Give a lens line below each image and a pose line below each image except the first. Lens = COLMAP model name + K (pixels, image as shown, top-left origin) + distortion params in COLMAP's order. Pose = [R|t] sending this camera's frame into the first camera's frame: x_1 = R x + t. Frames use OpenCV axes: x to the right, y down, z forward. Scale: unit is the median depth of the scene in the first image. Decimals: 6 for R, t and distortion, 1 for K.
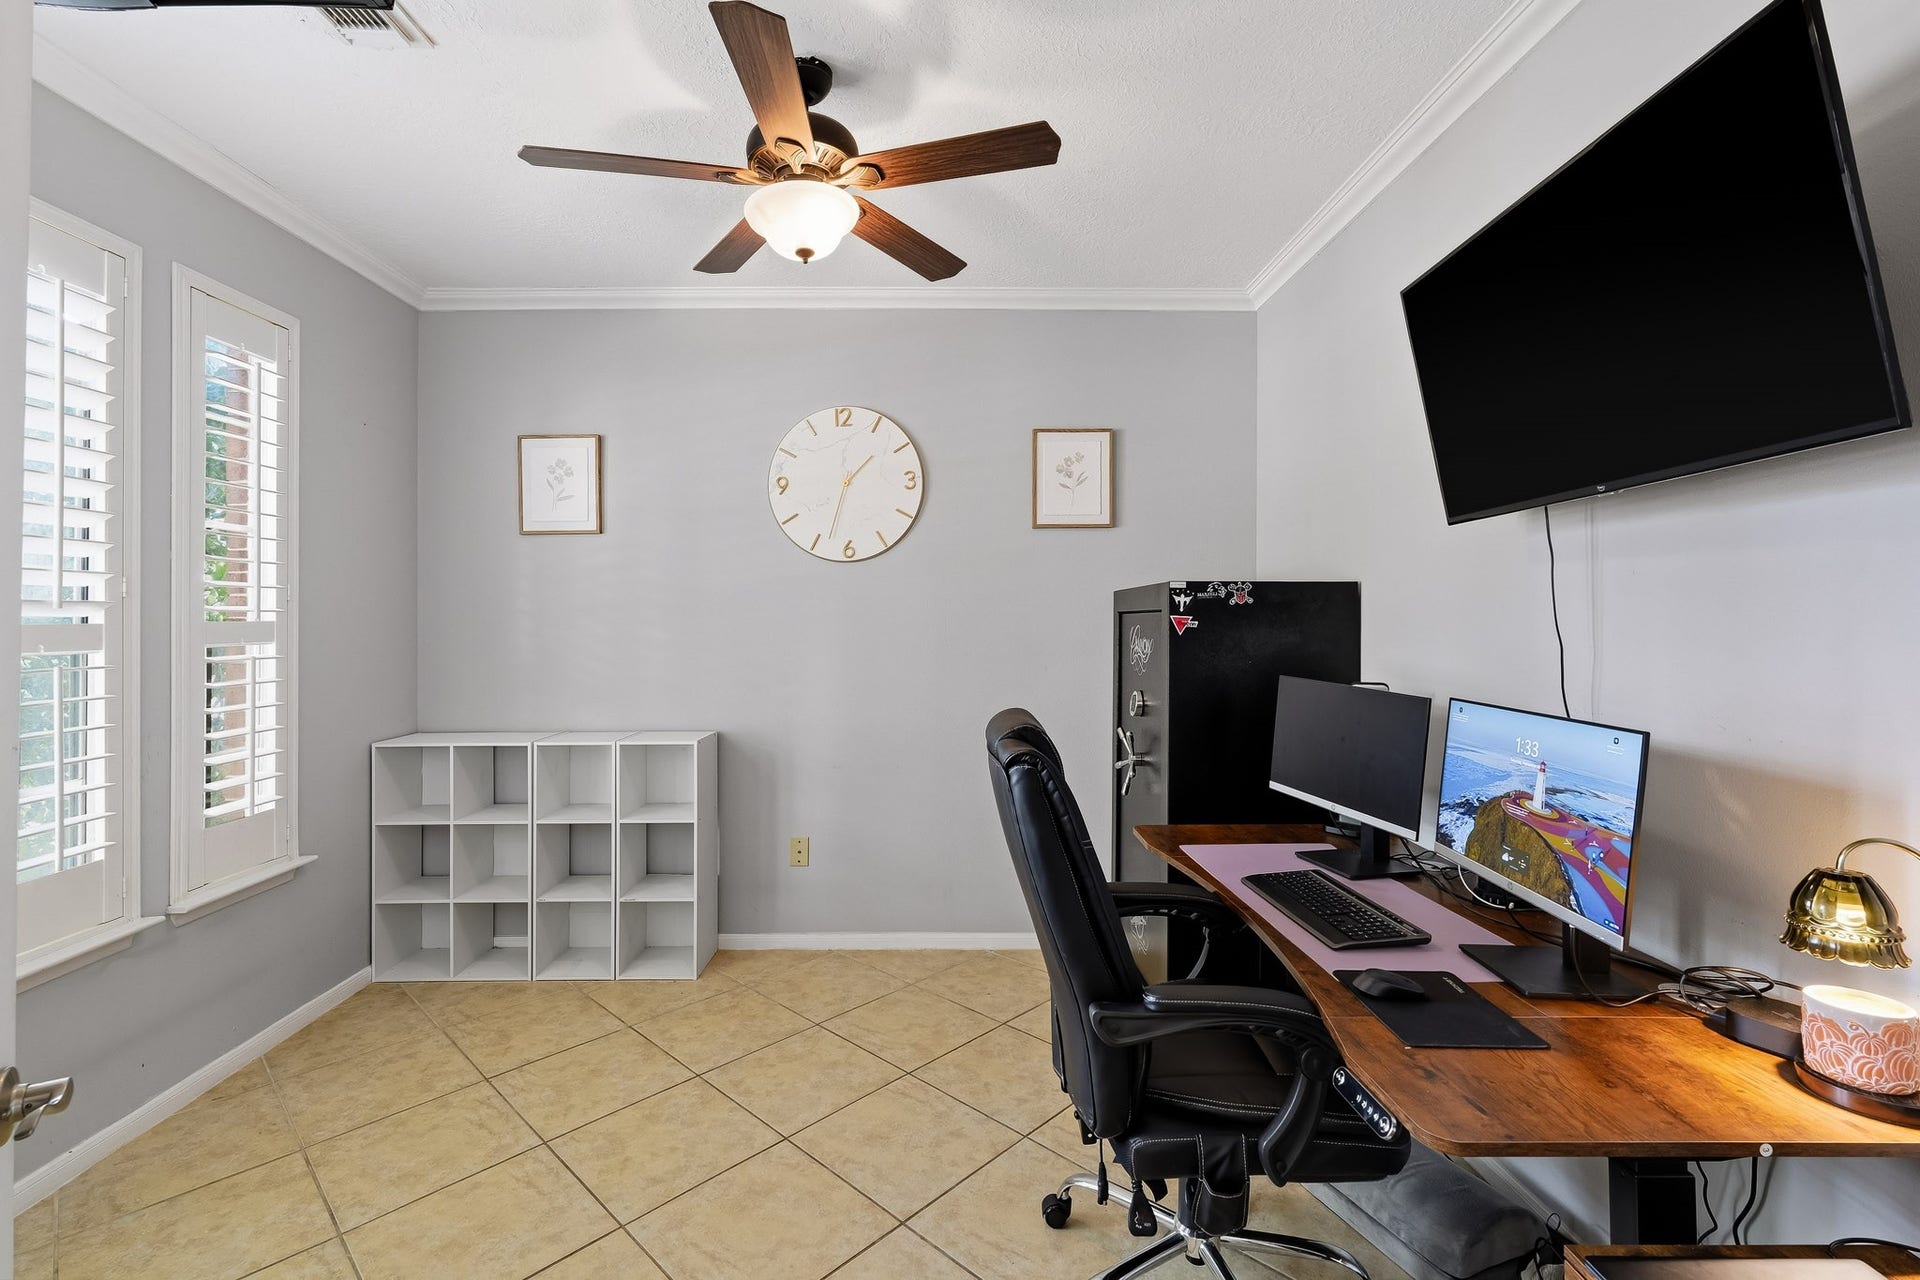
lens RADIAL K [[845.4, 0, 949.1], [0, 845.4, 627.9], [0, 0, 1]] dist [-0.000820, -0.000274]
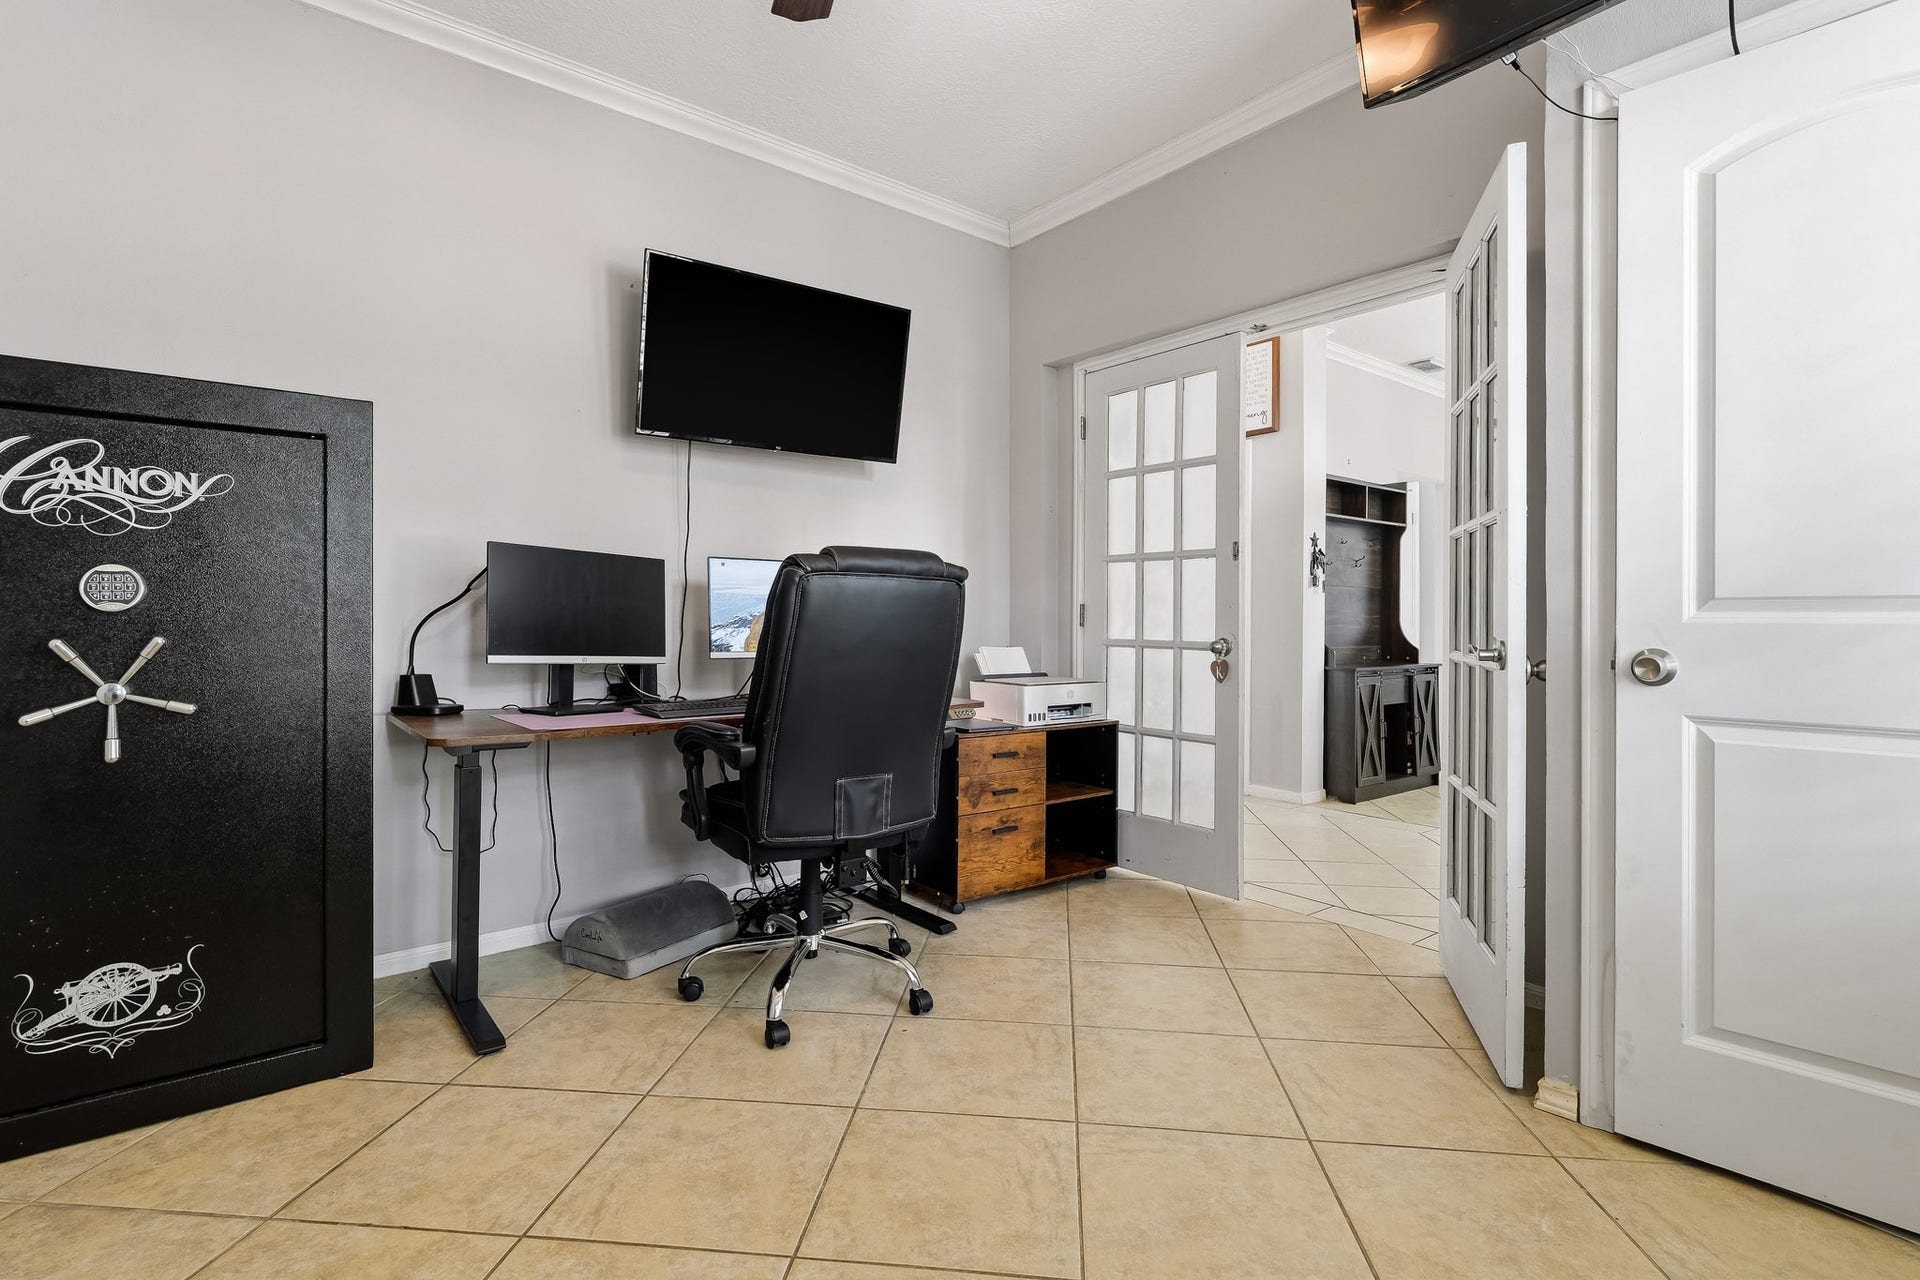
lens RADIAL K [[906.2, 0, 951.8], [0, 906.2, 631.0], [0, 0, 1]] dist [0.000997, 0.000176]
pose [[-0.612386, -0.002211, 0.790556, -0.922895], [-0.000155, 0.999996, 0.002676, 0.202652], [-0.790559, 0.001516, -0.612384, 1.582797]]
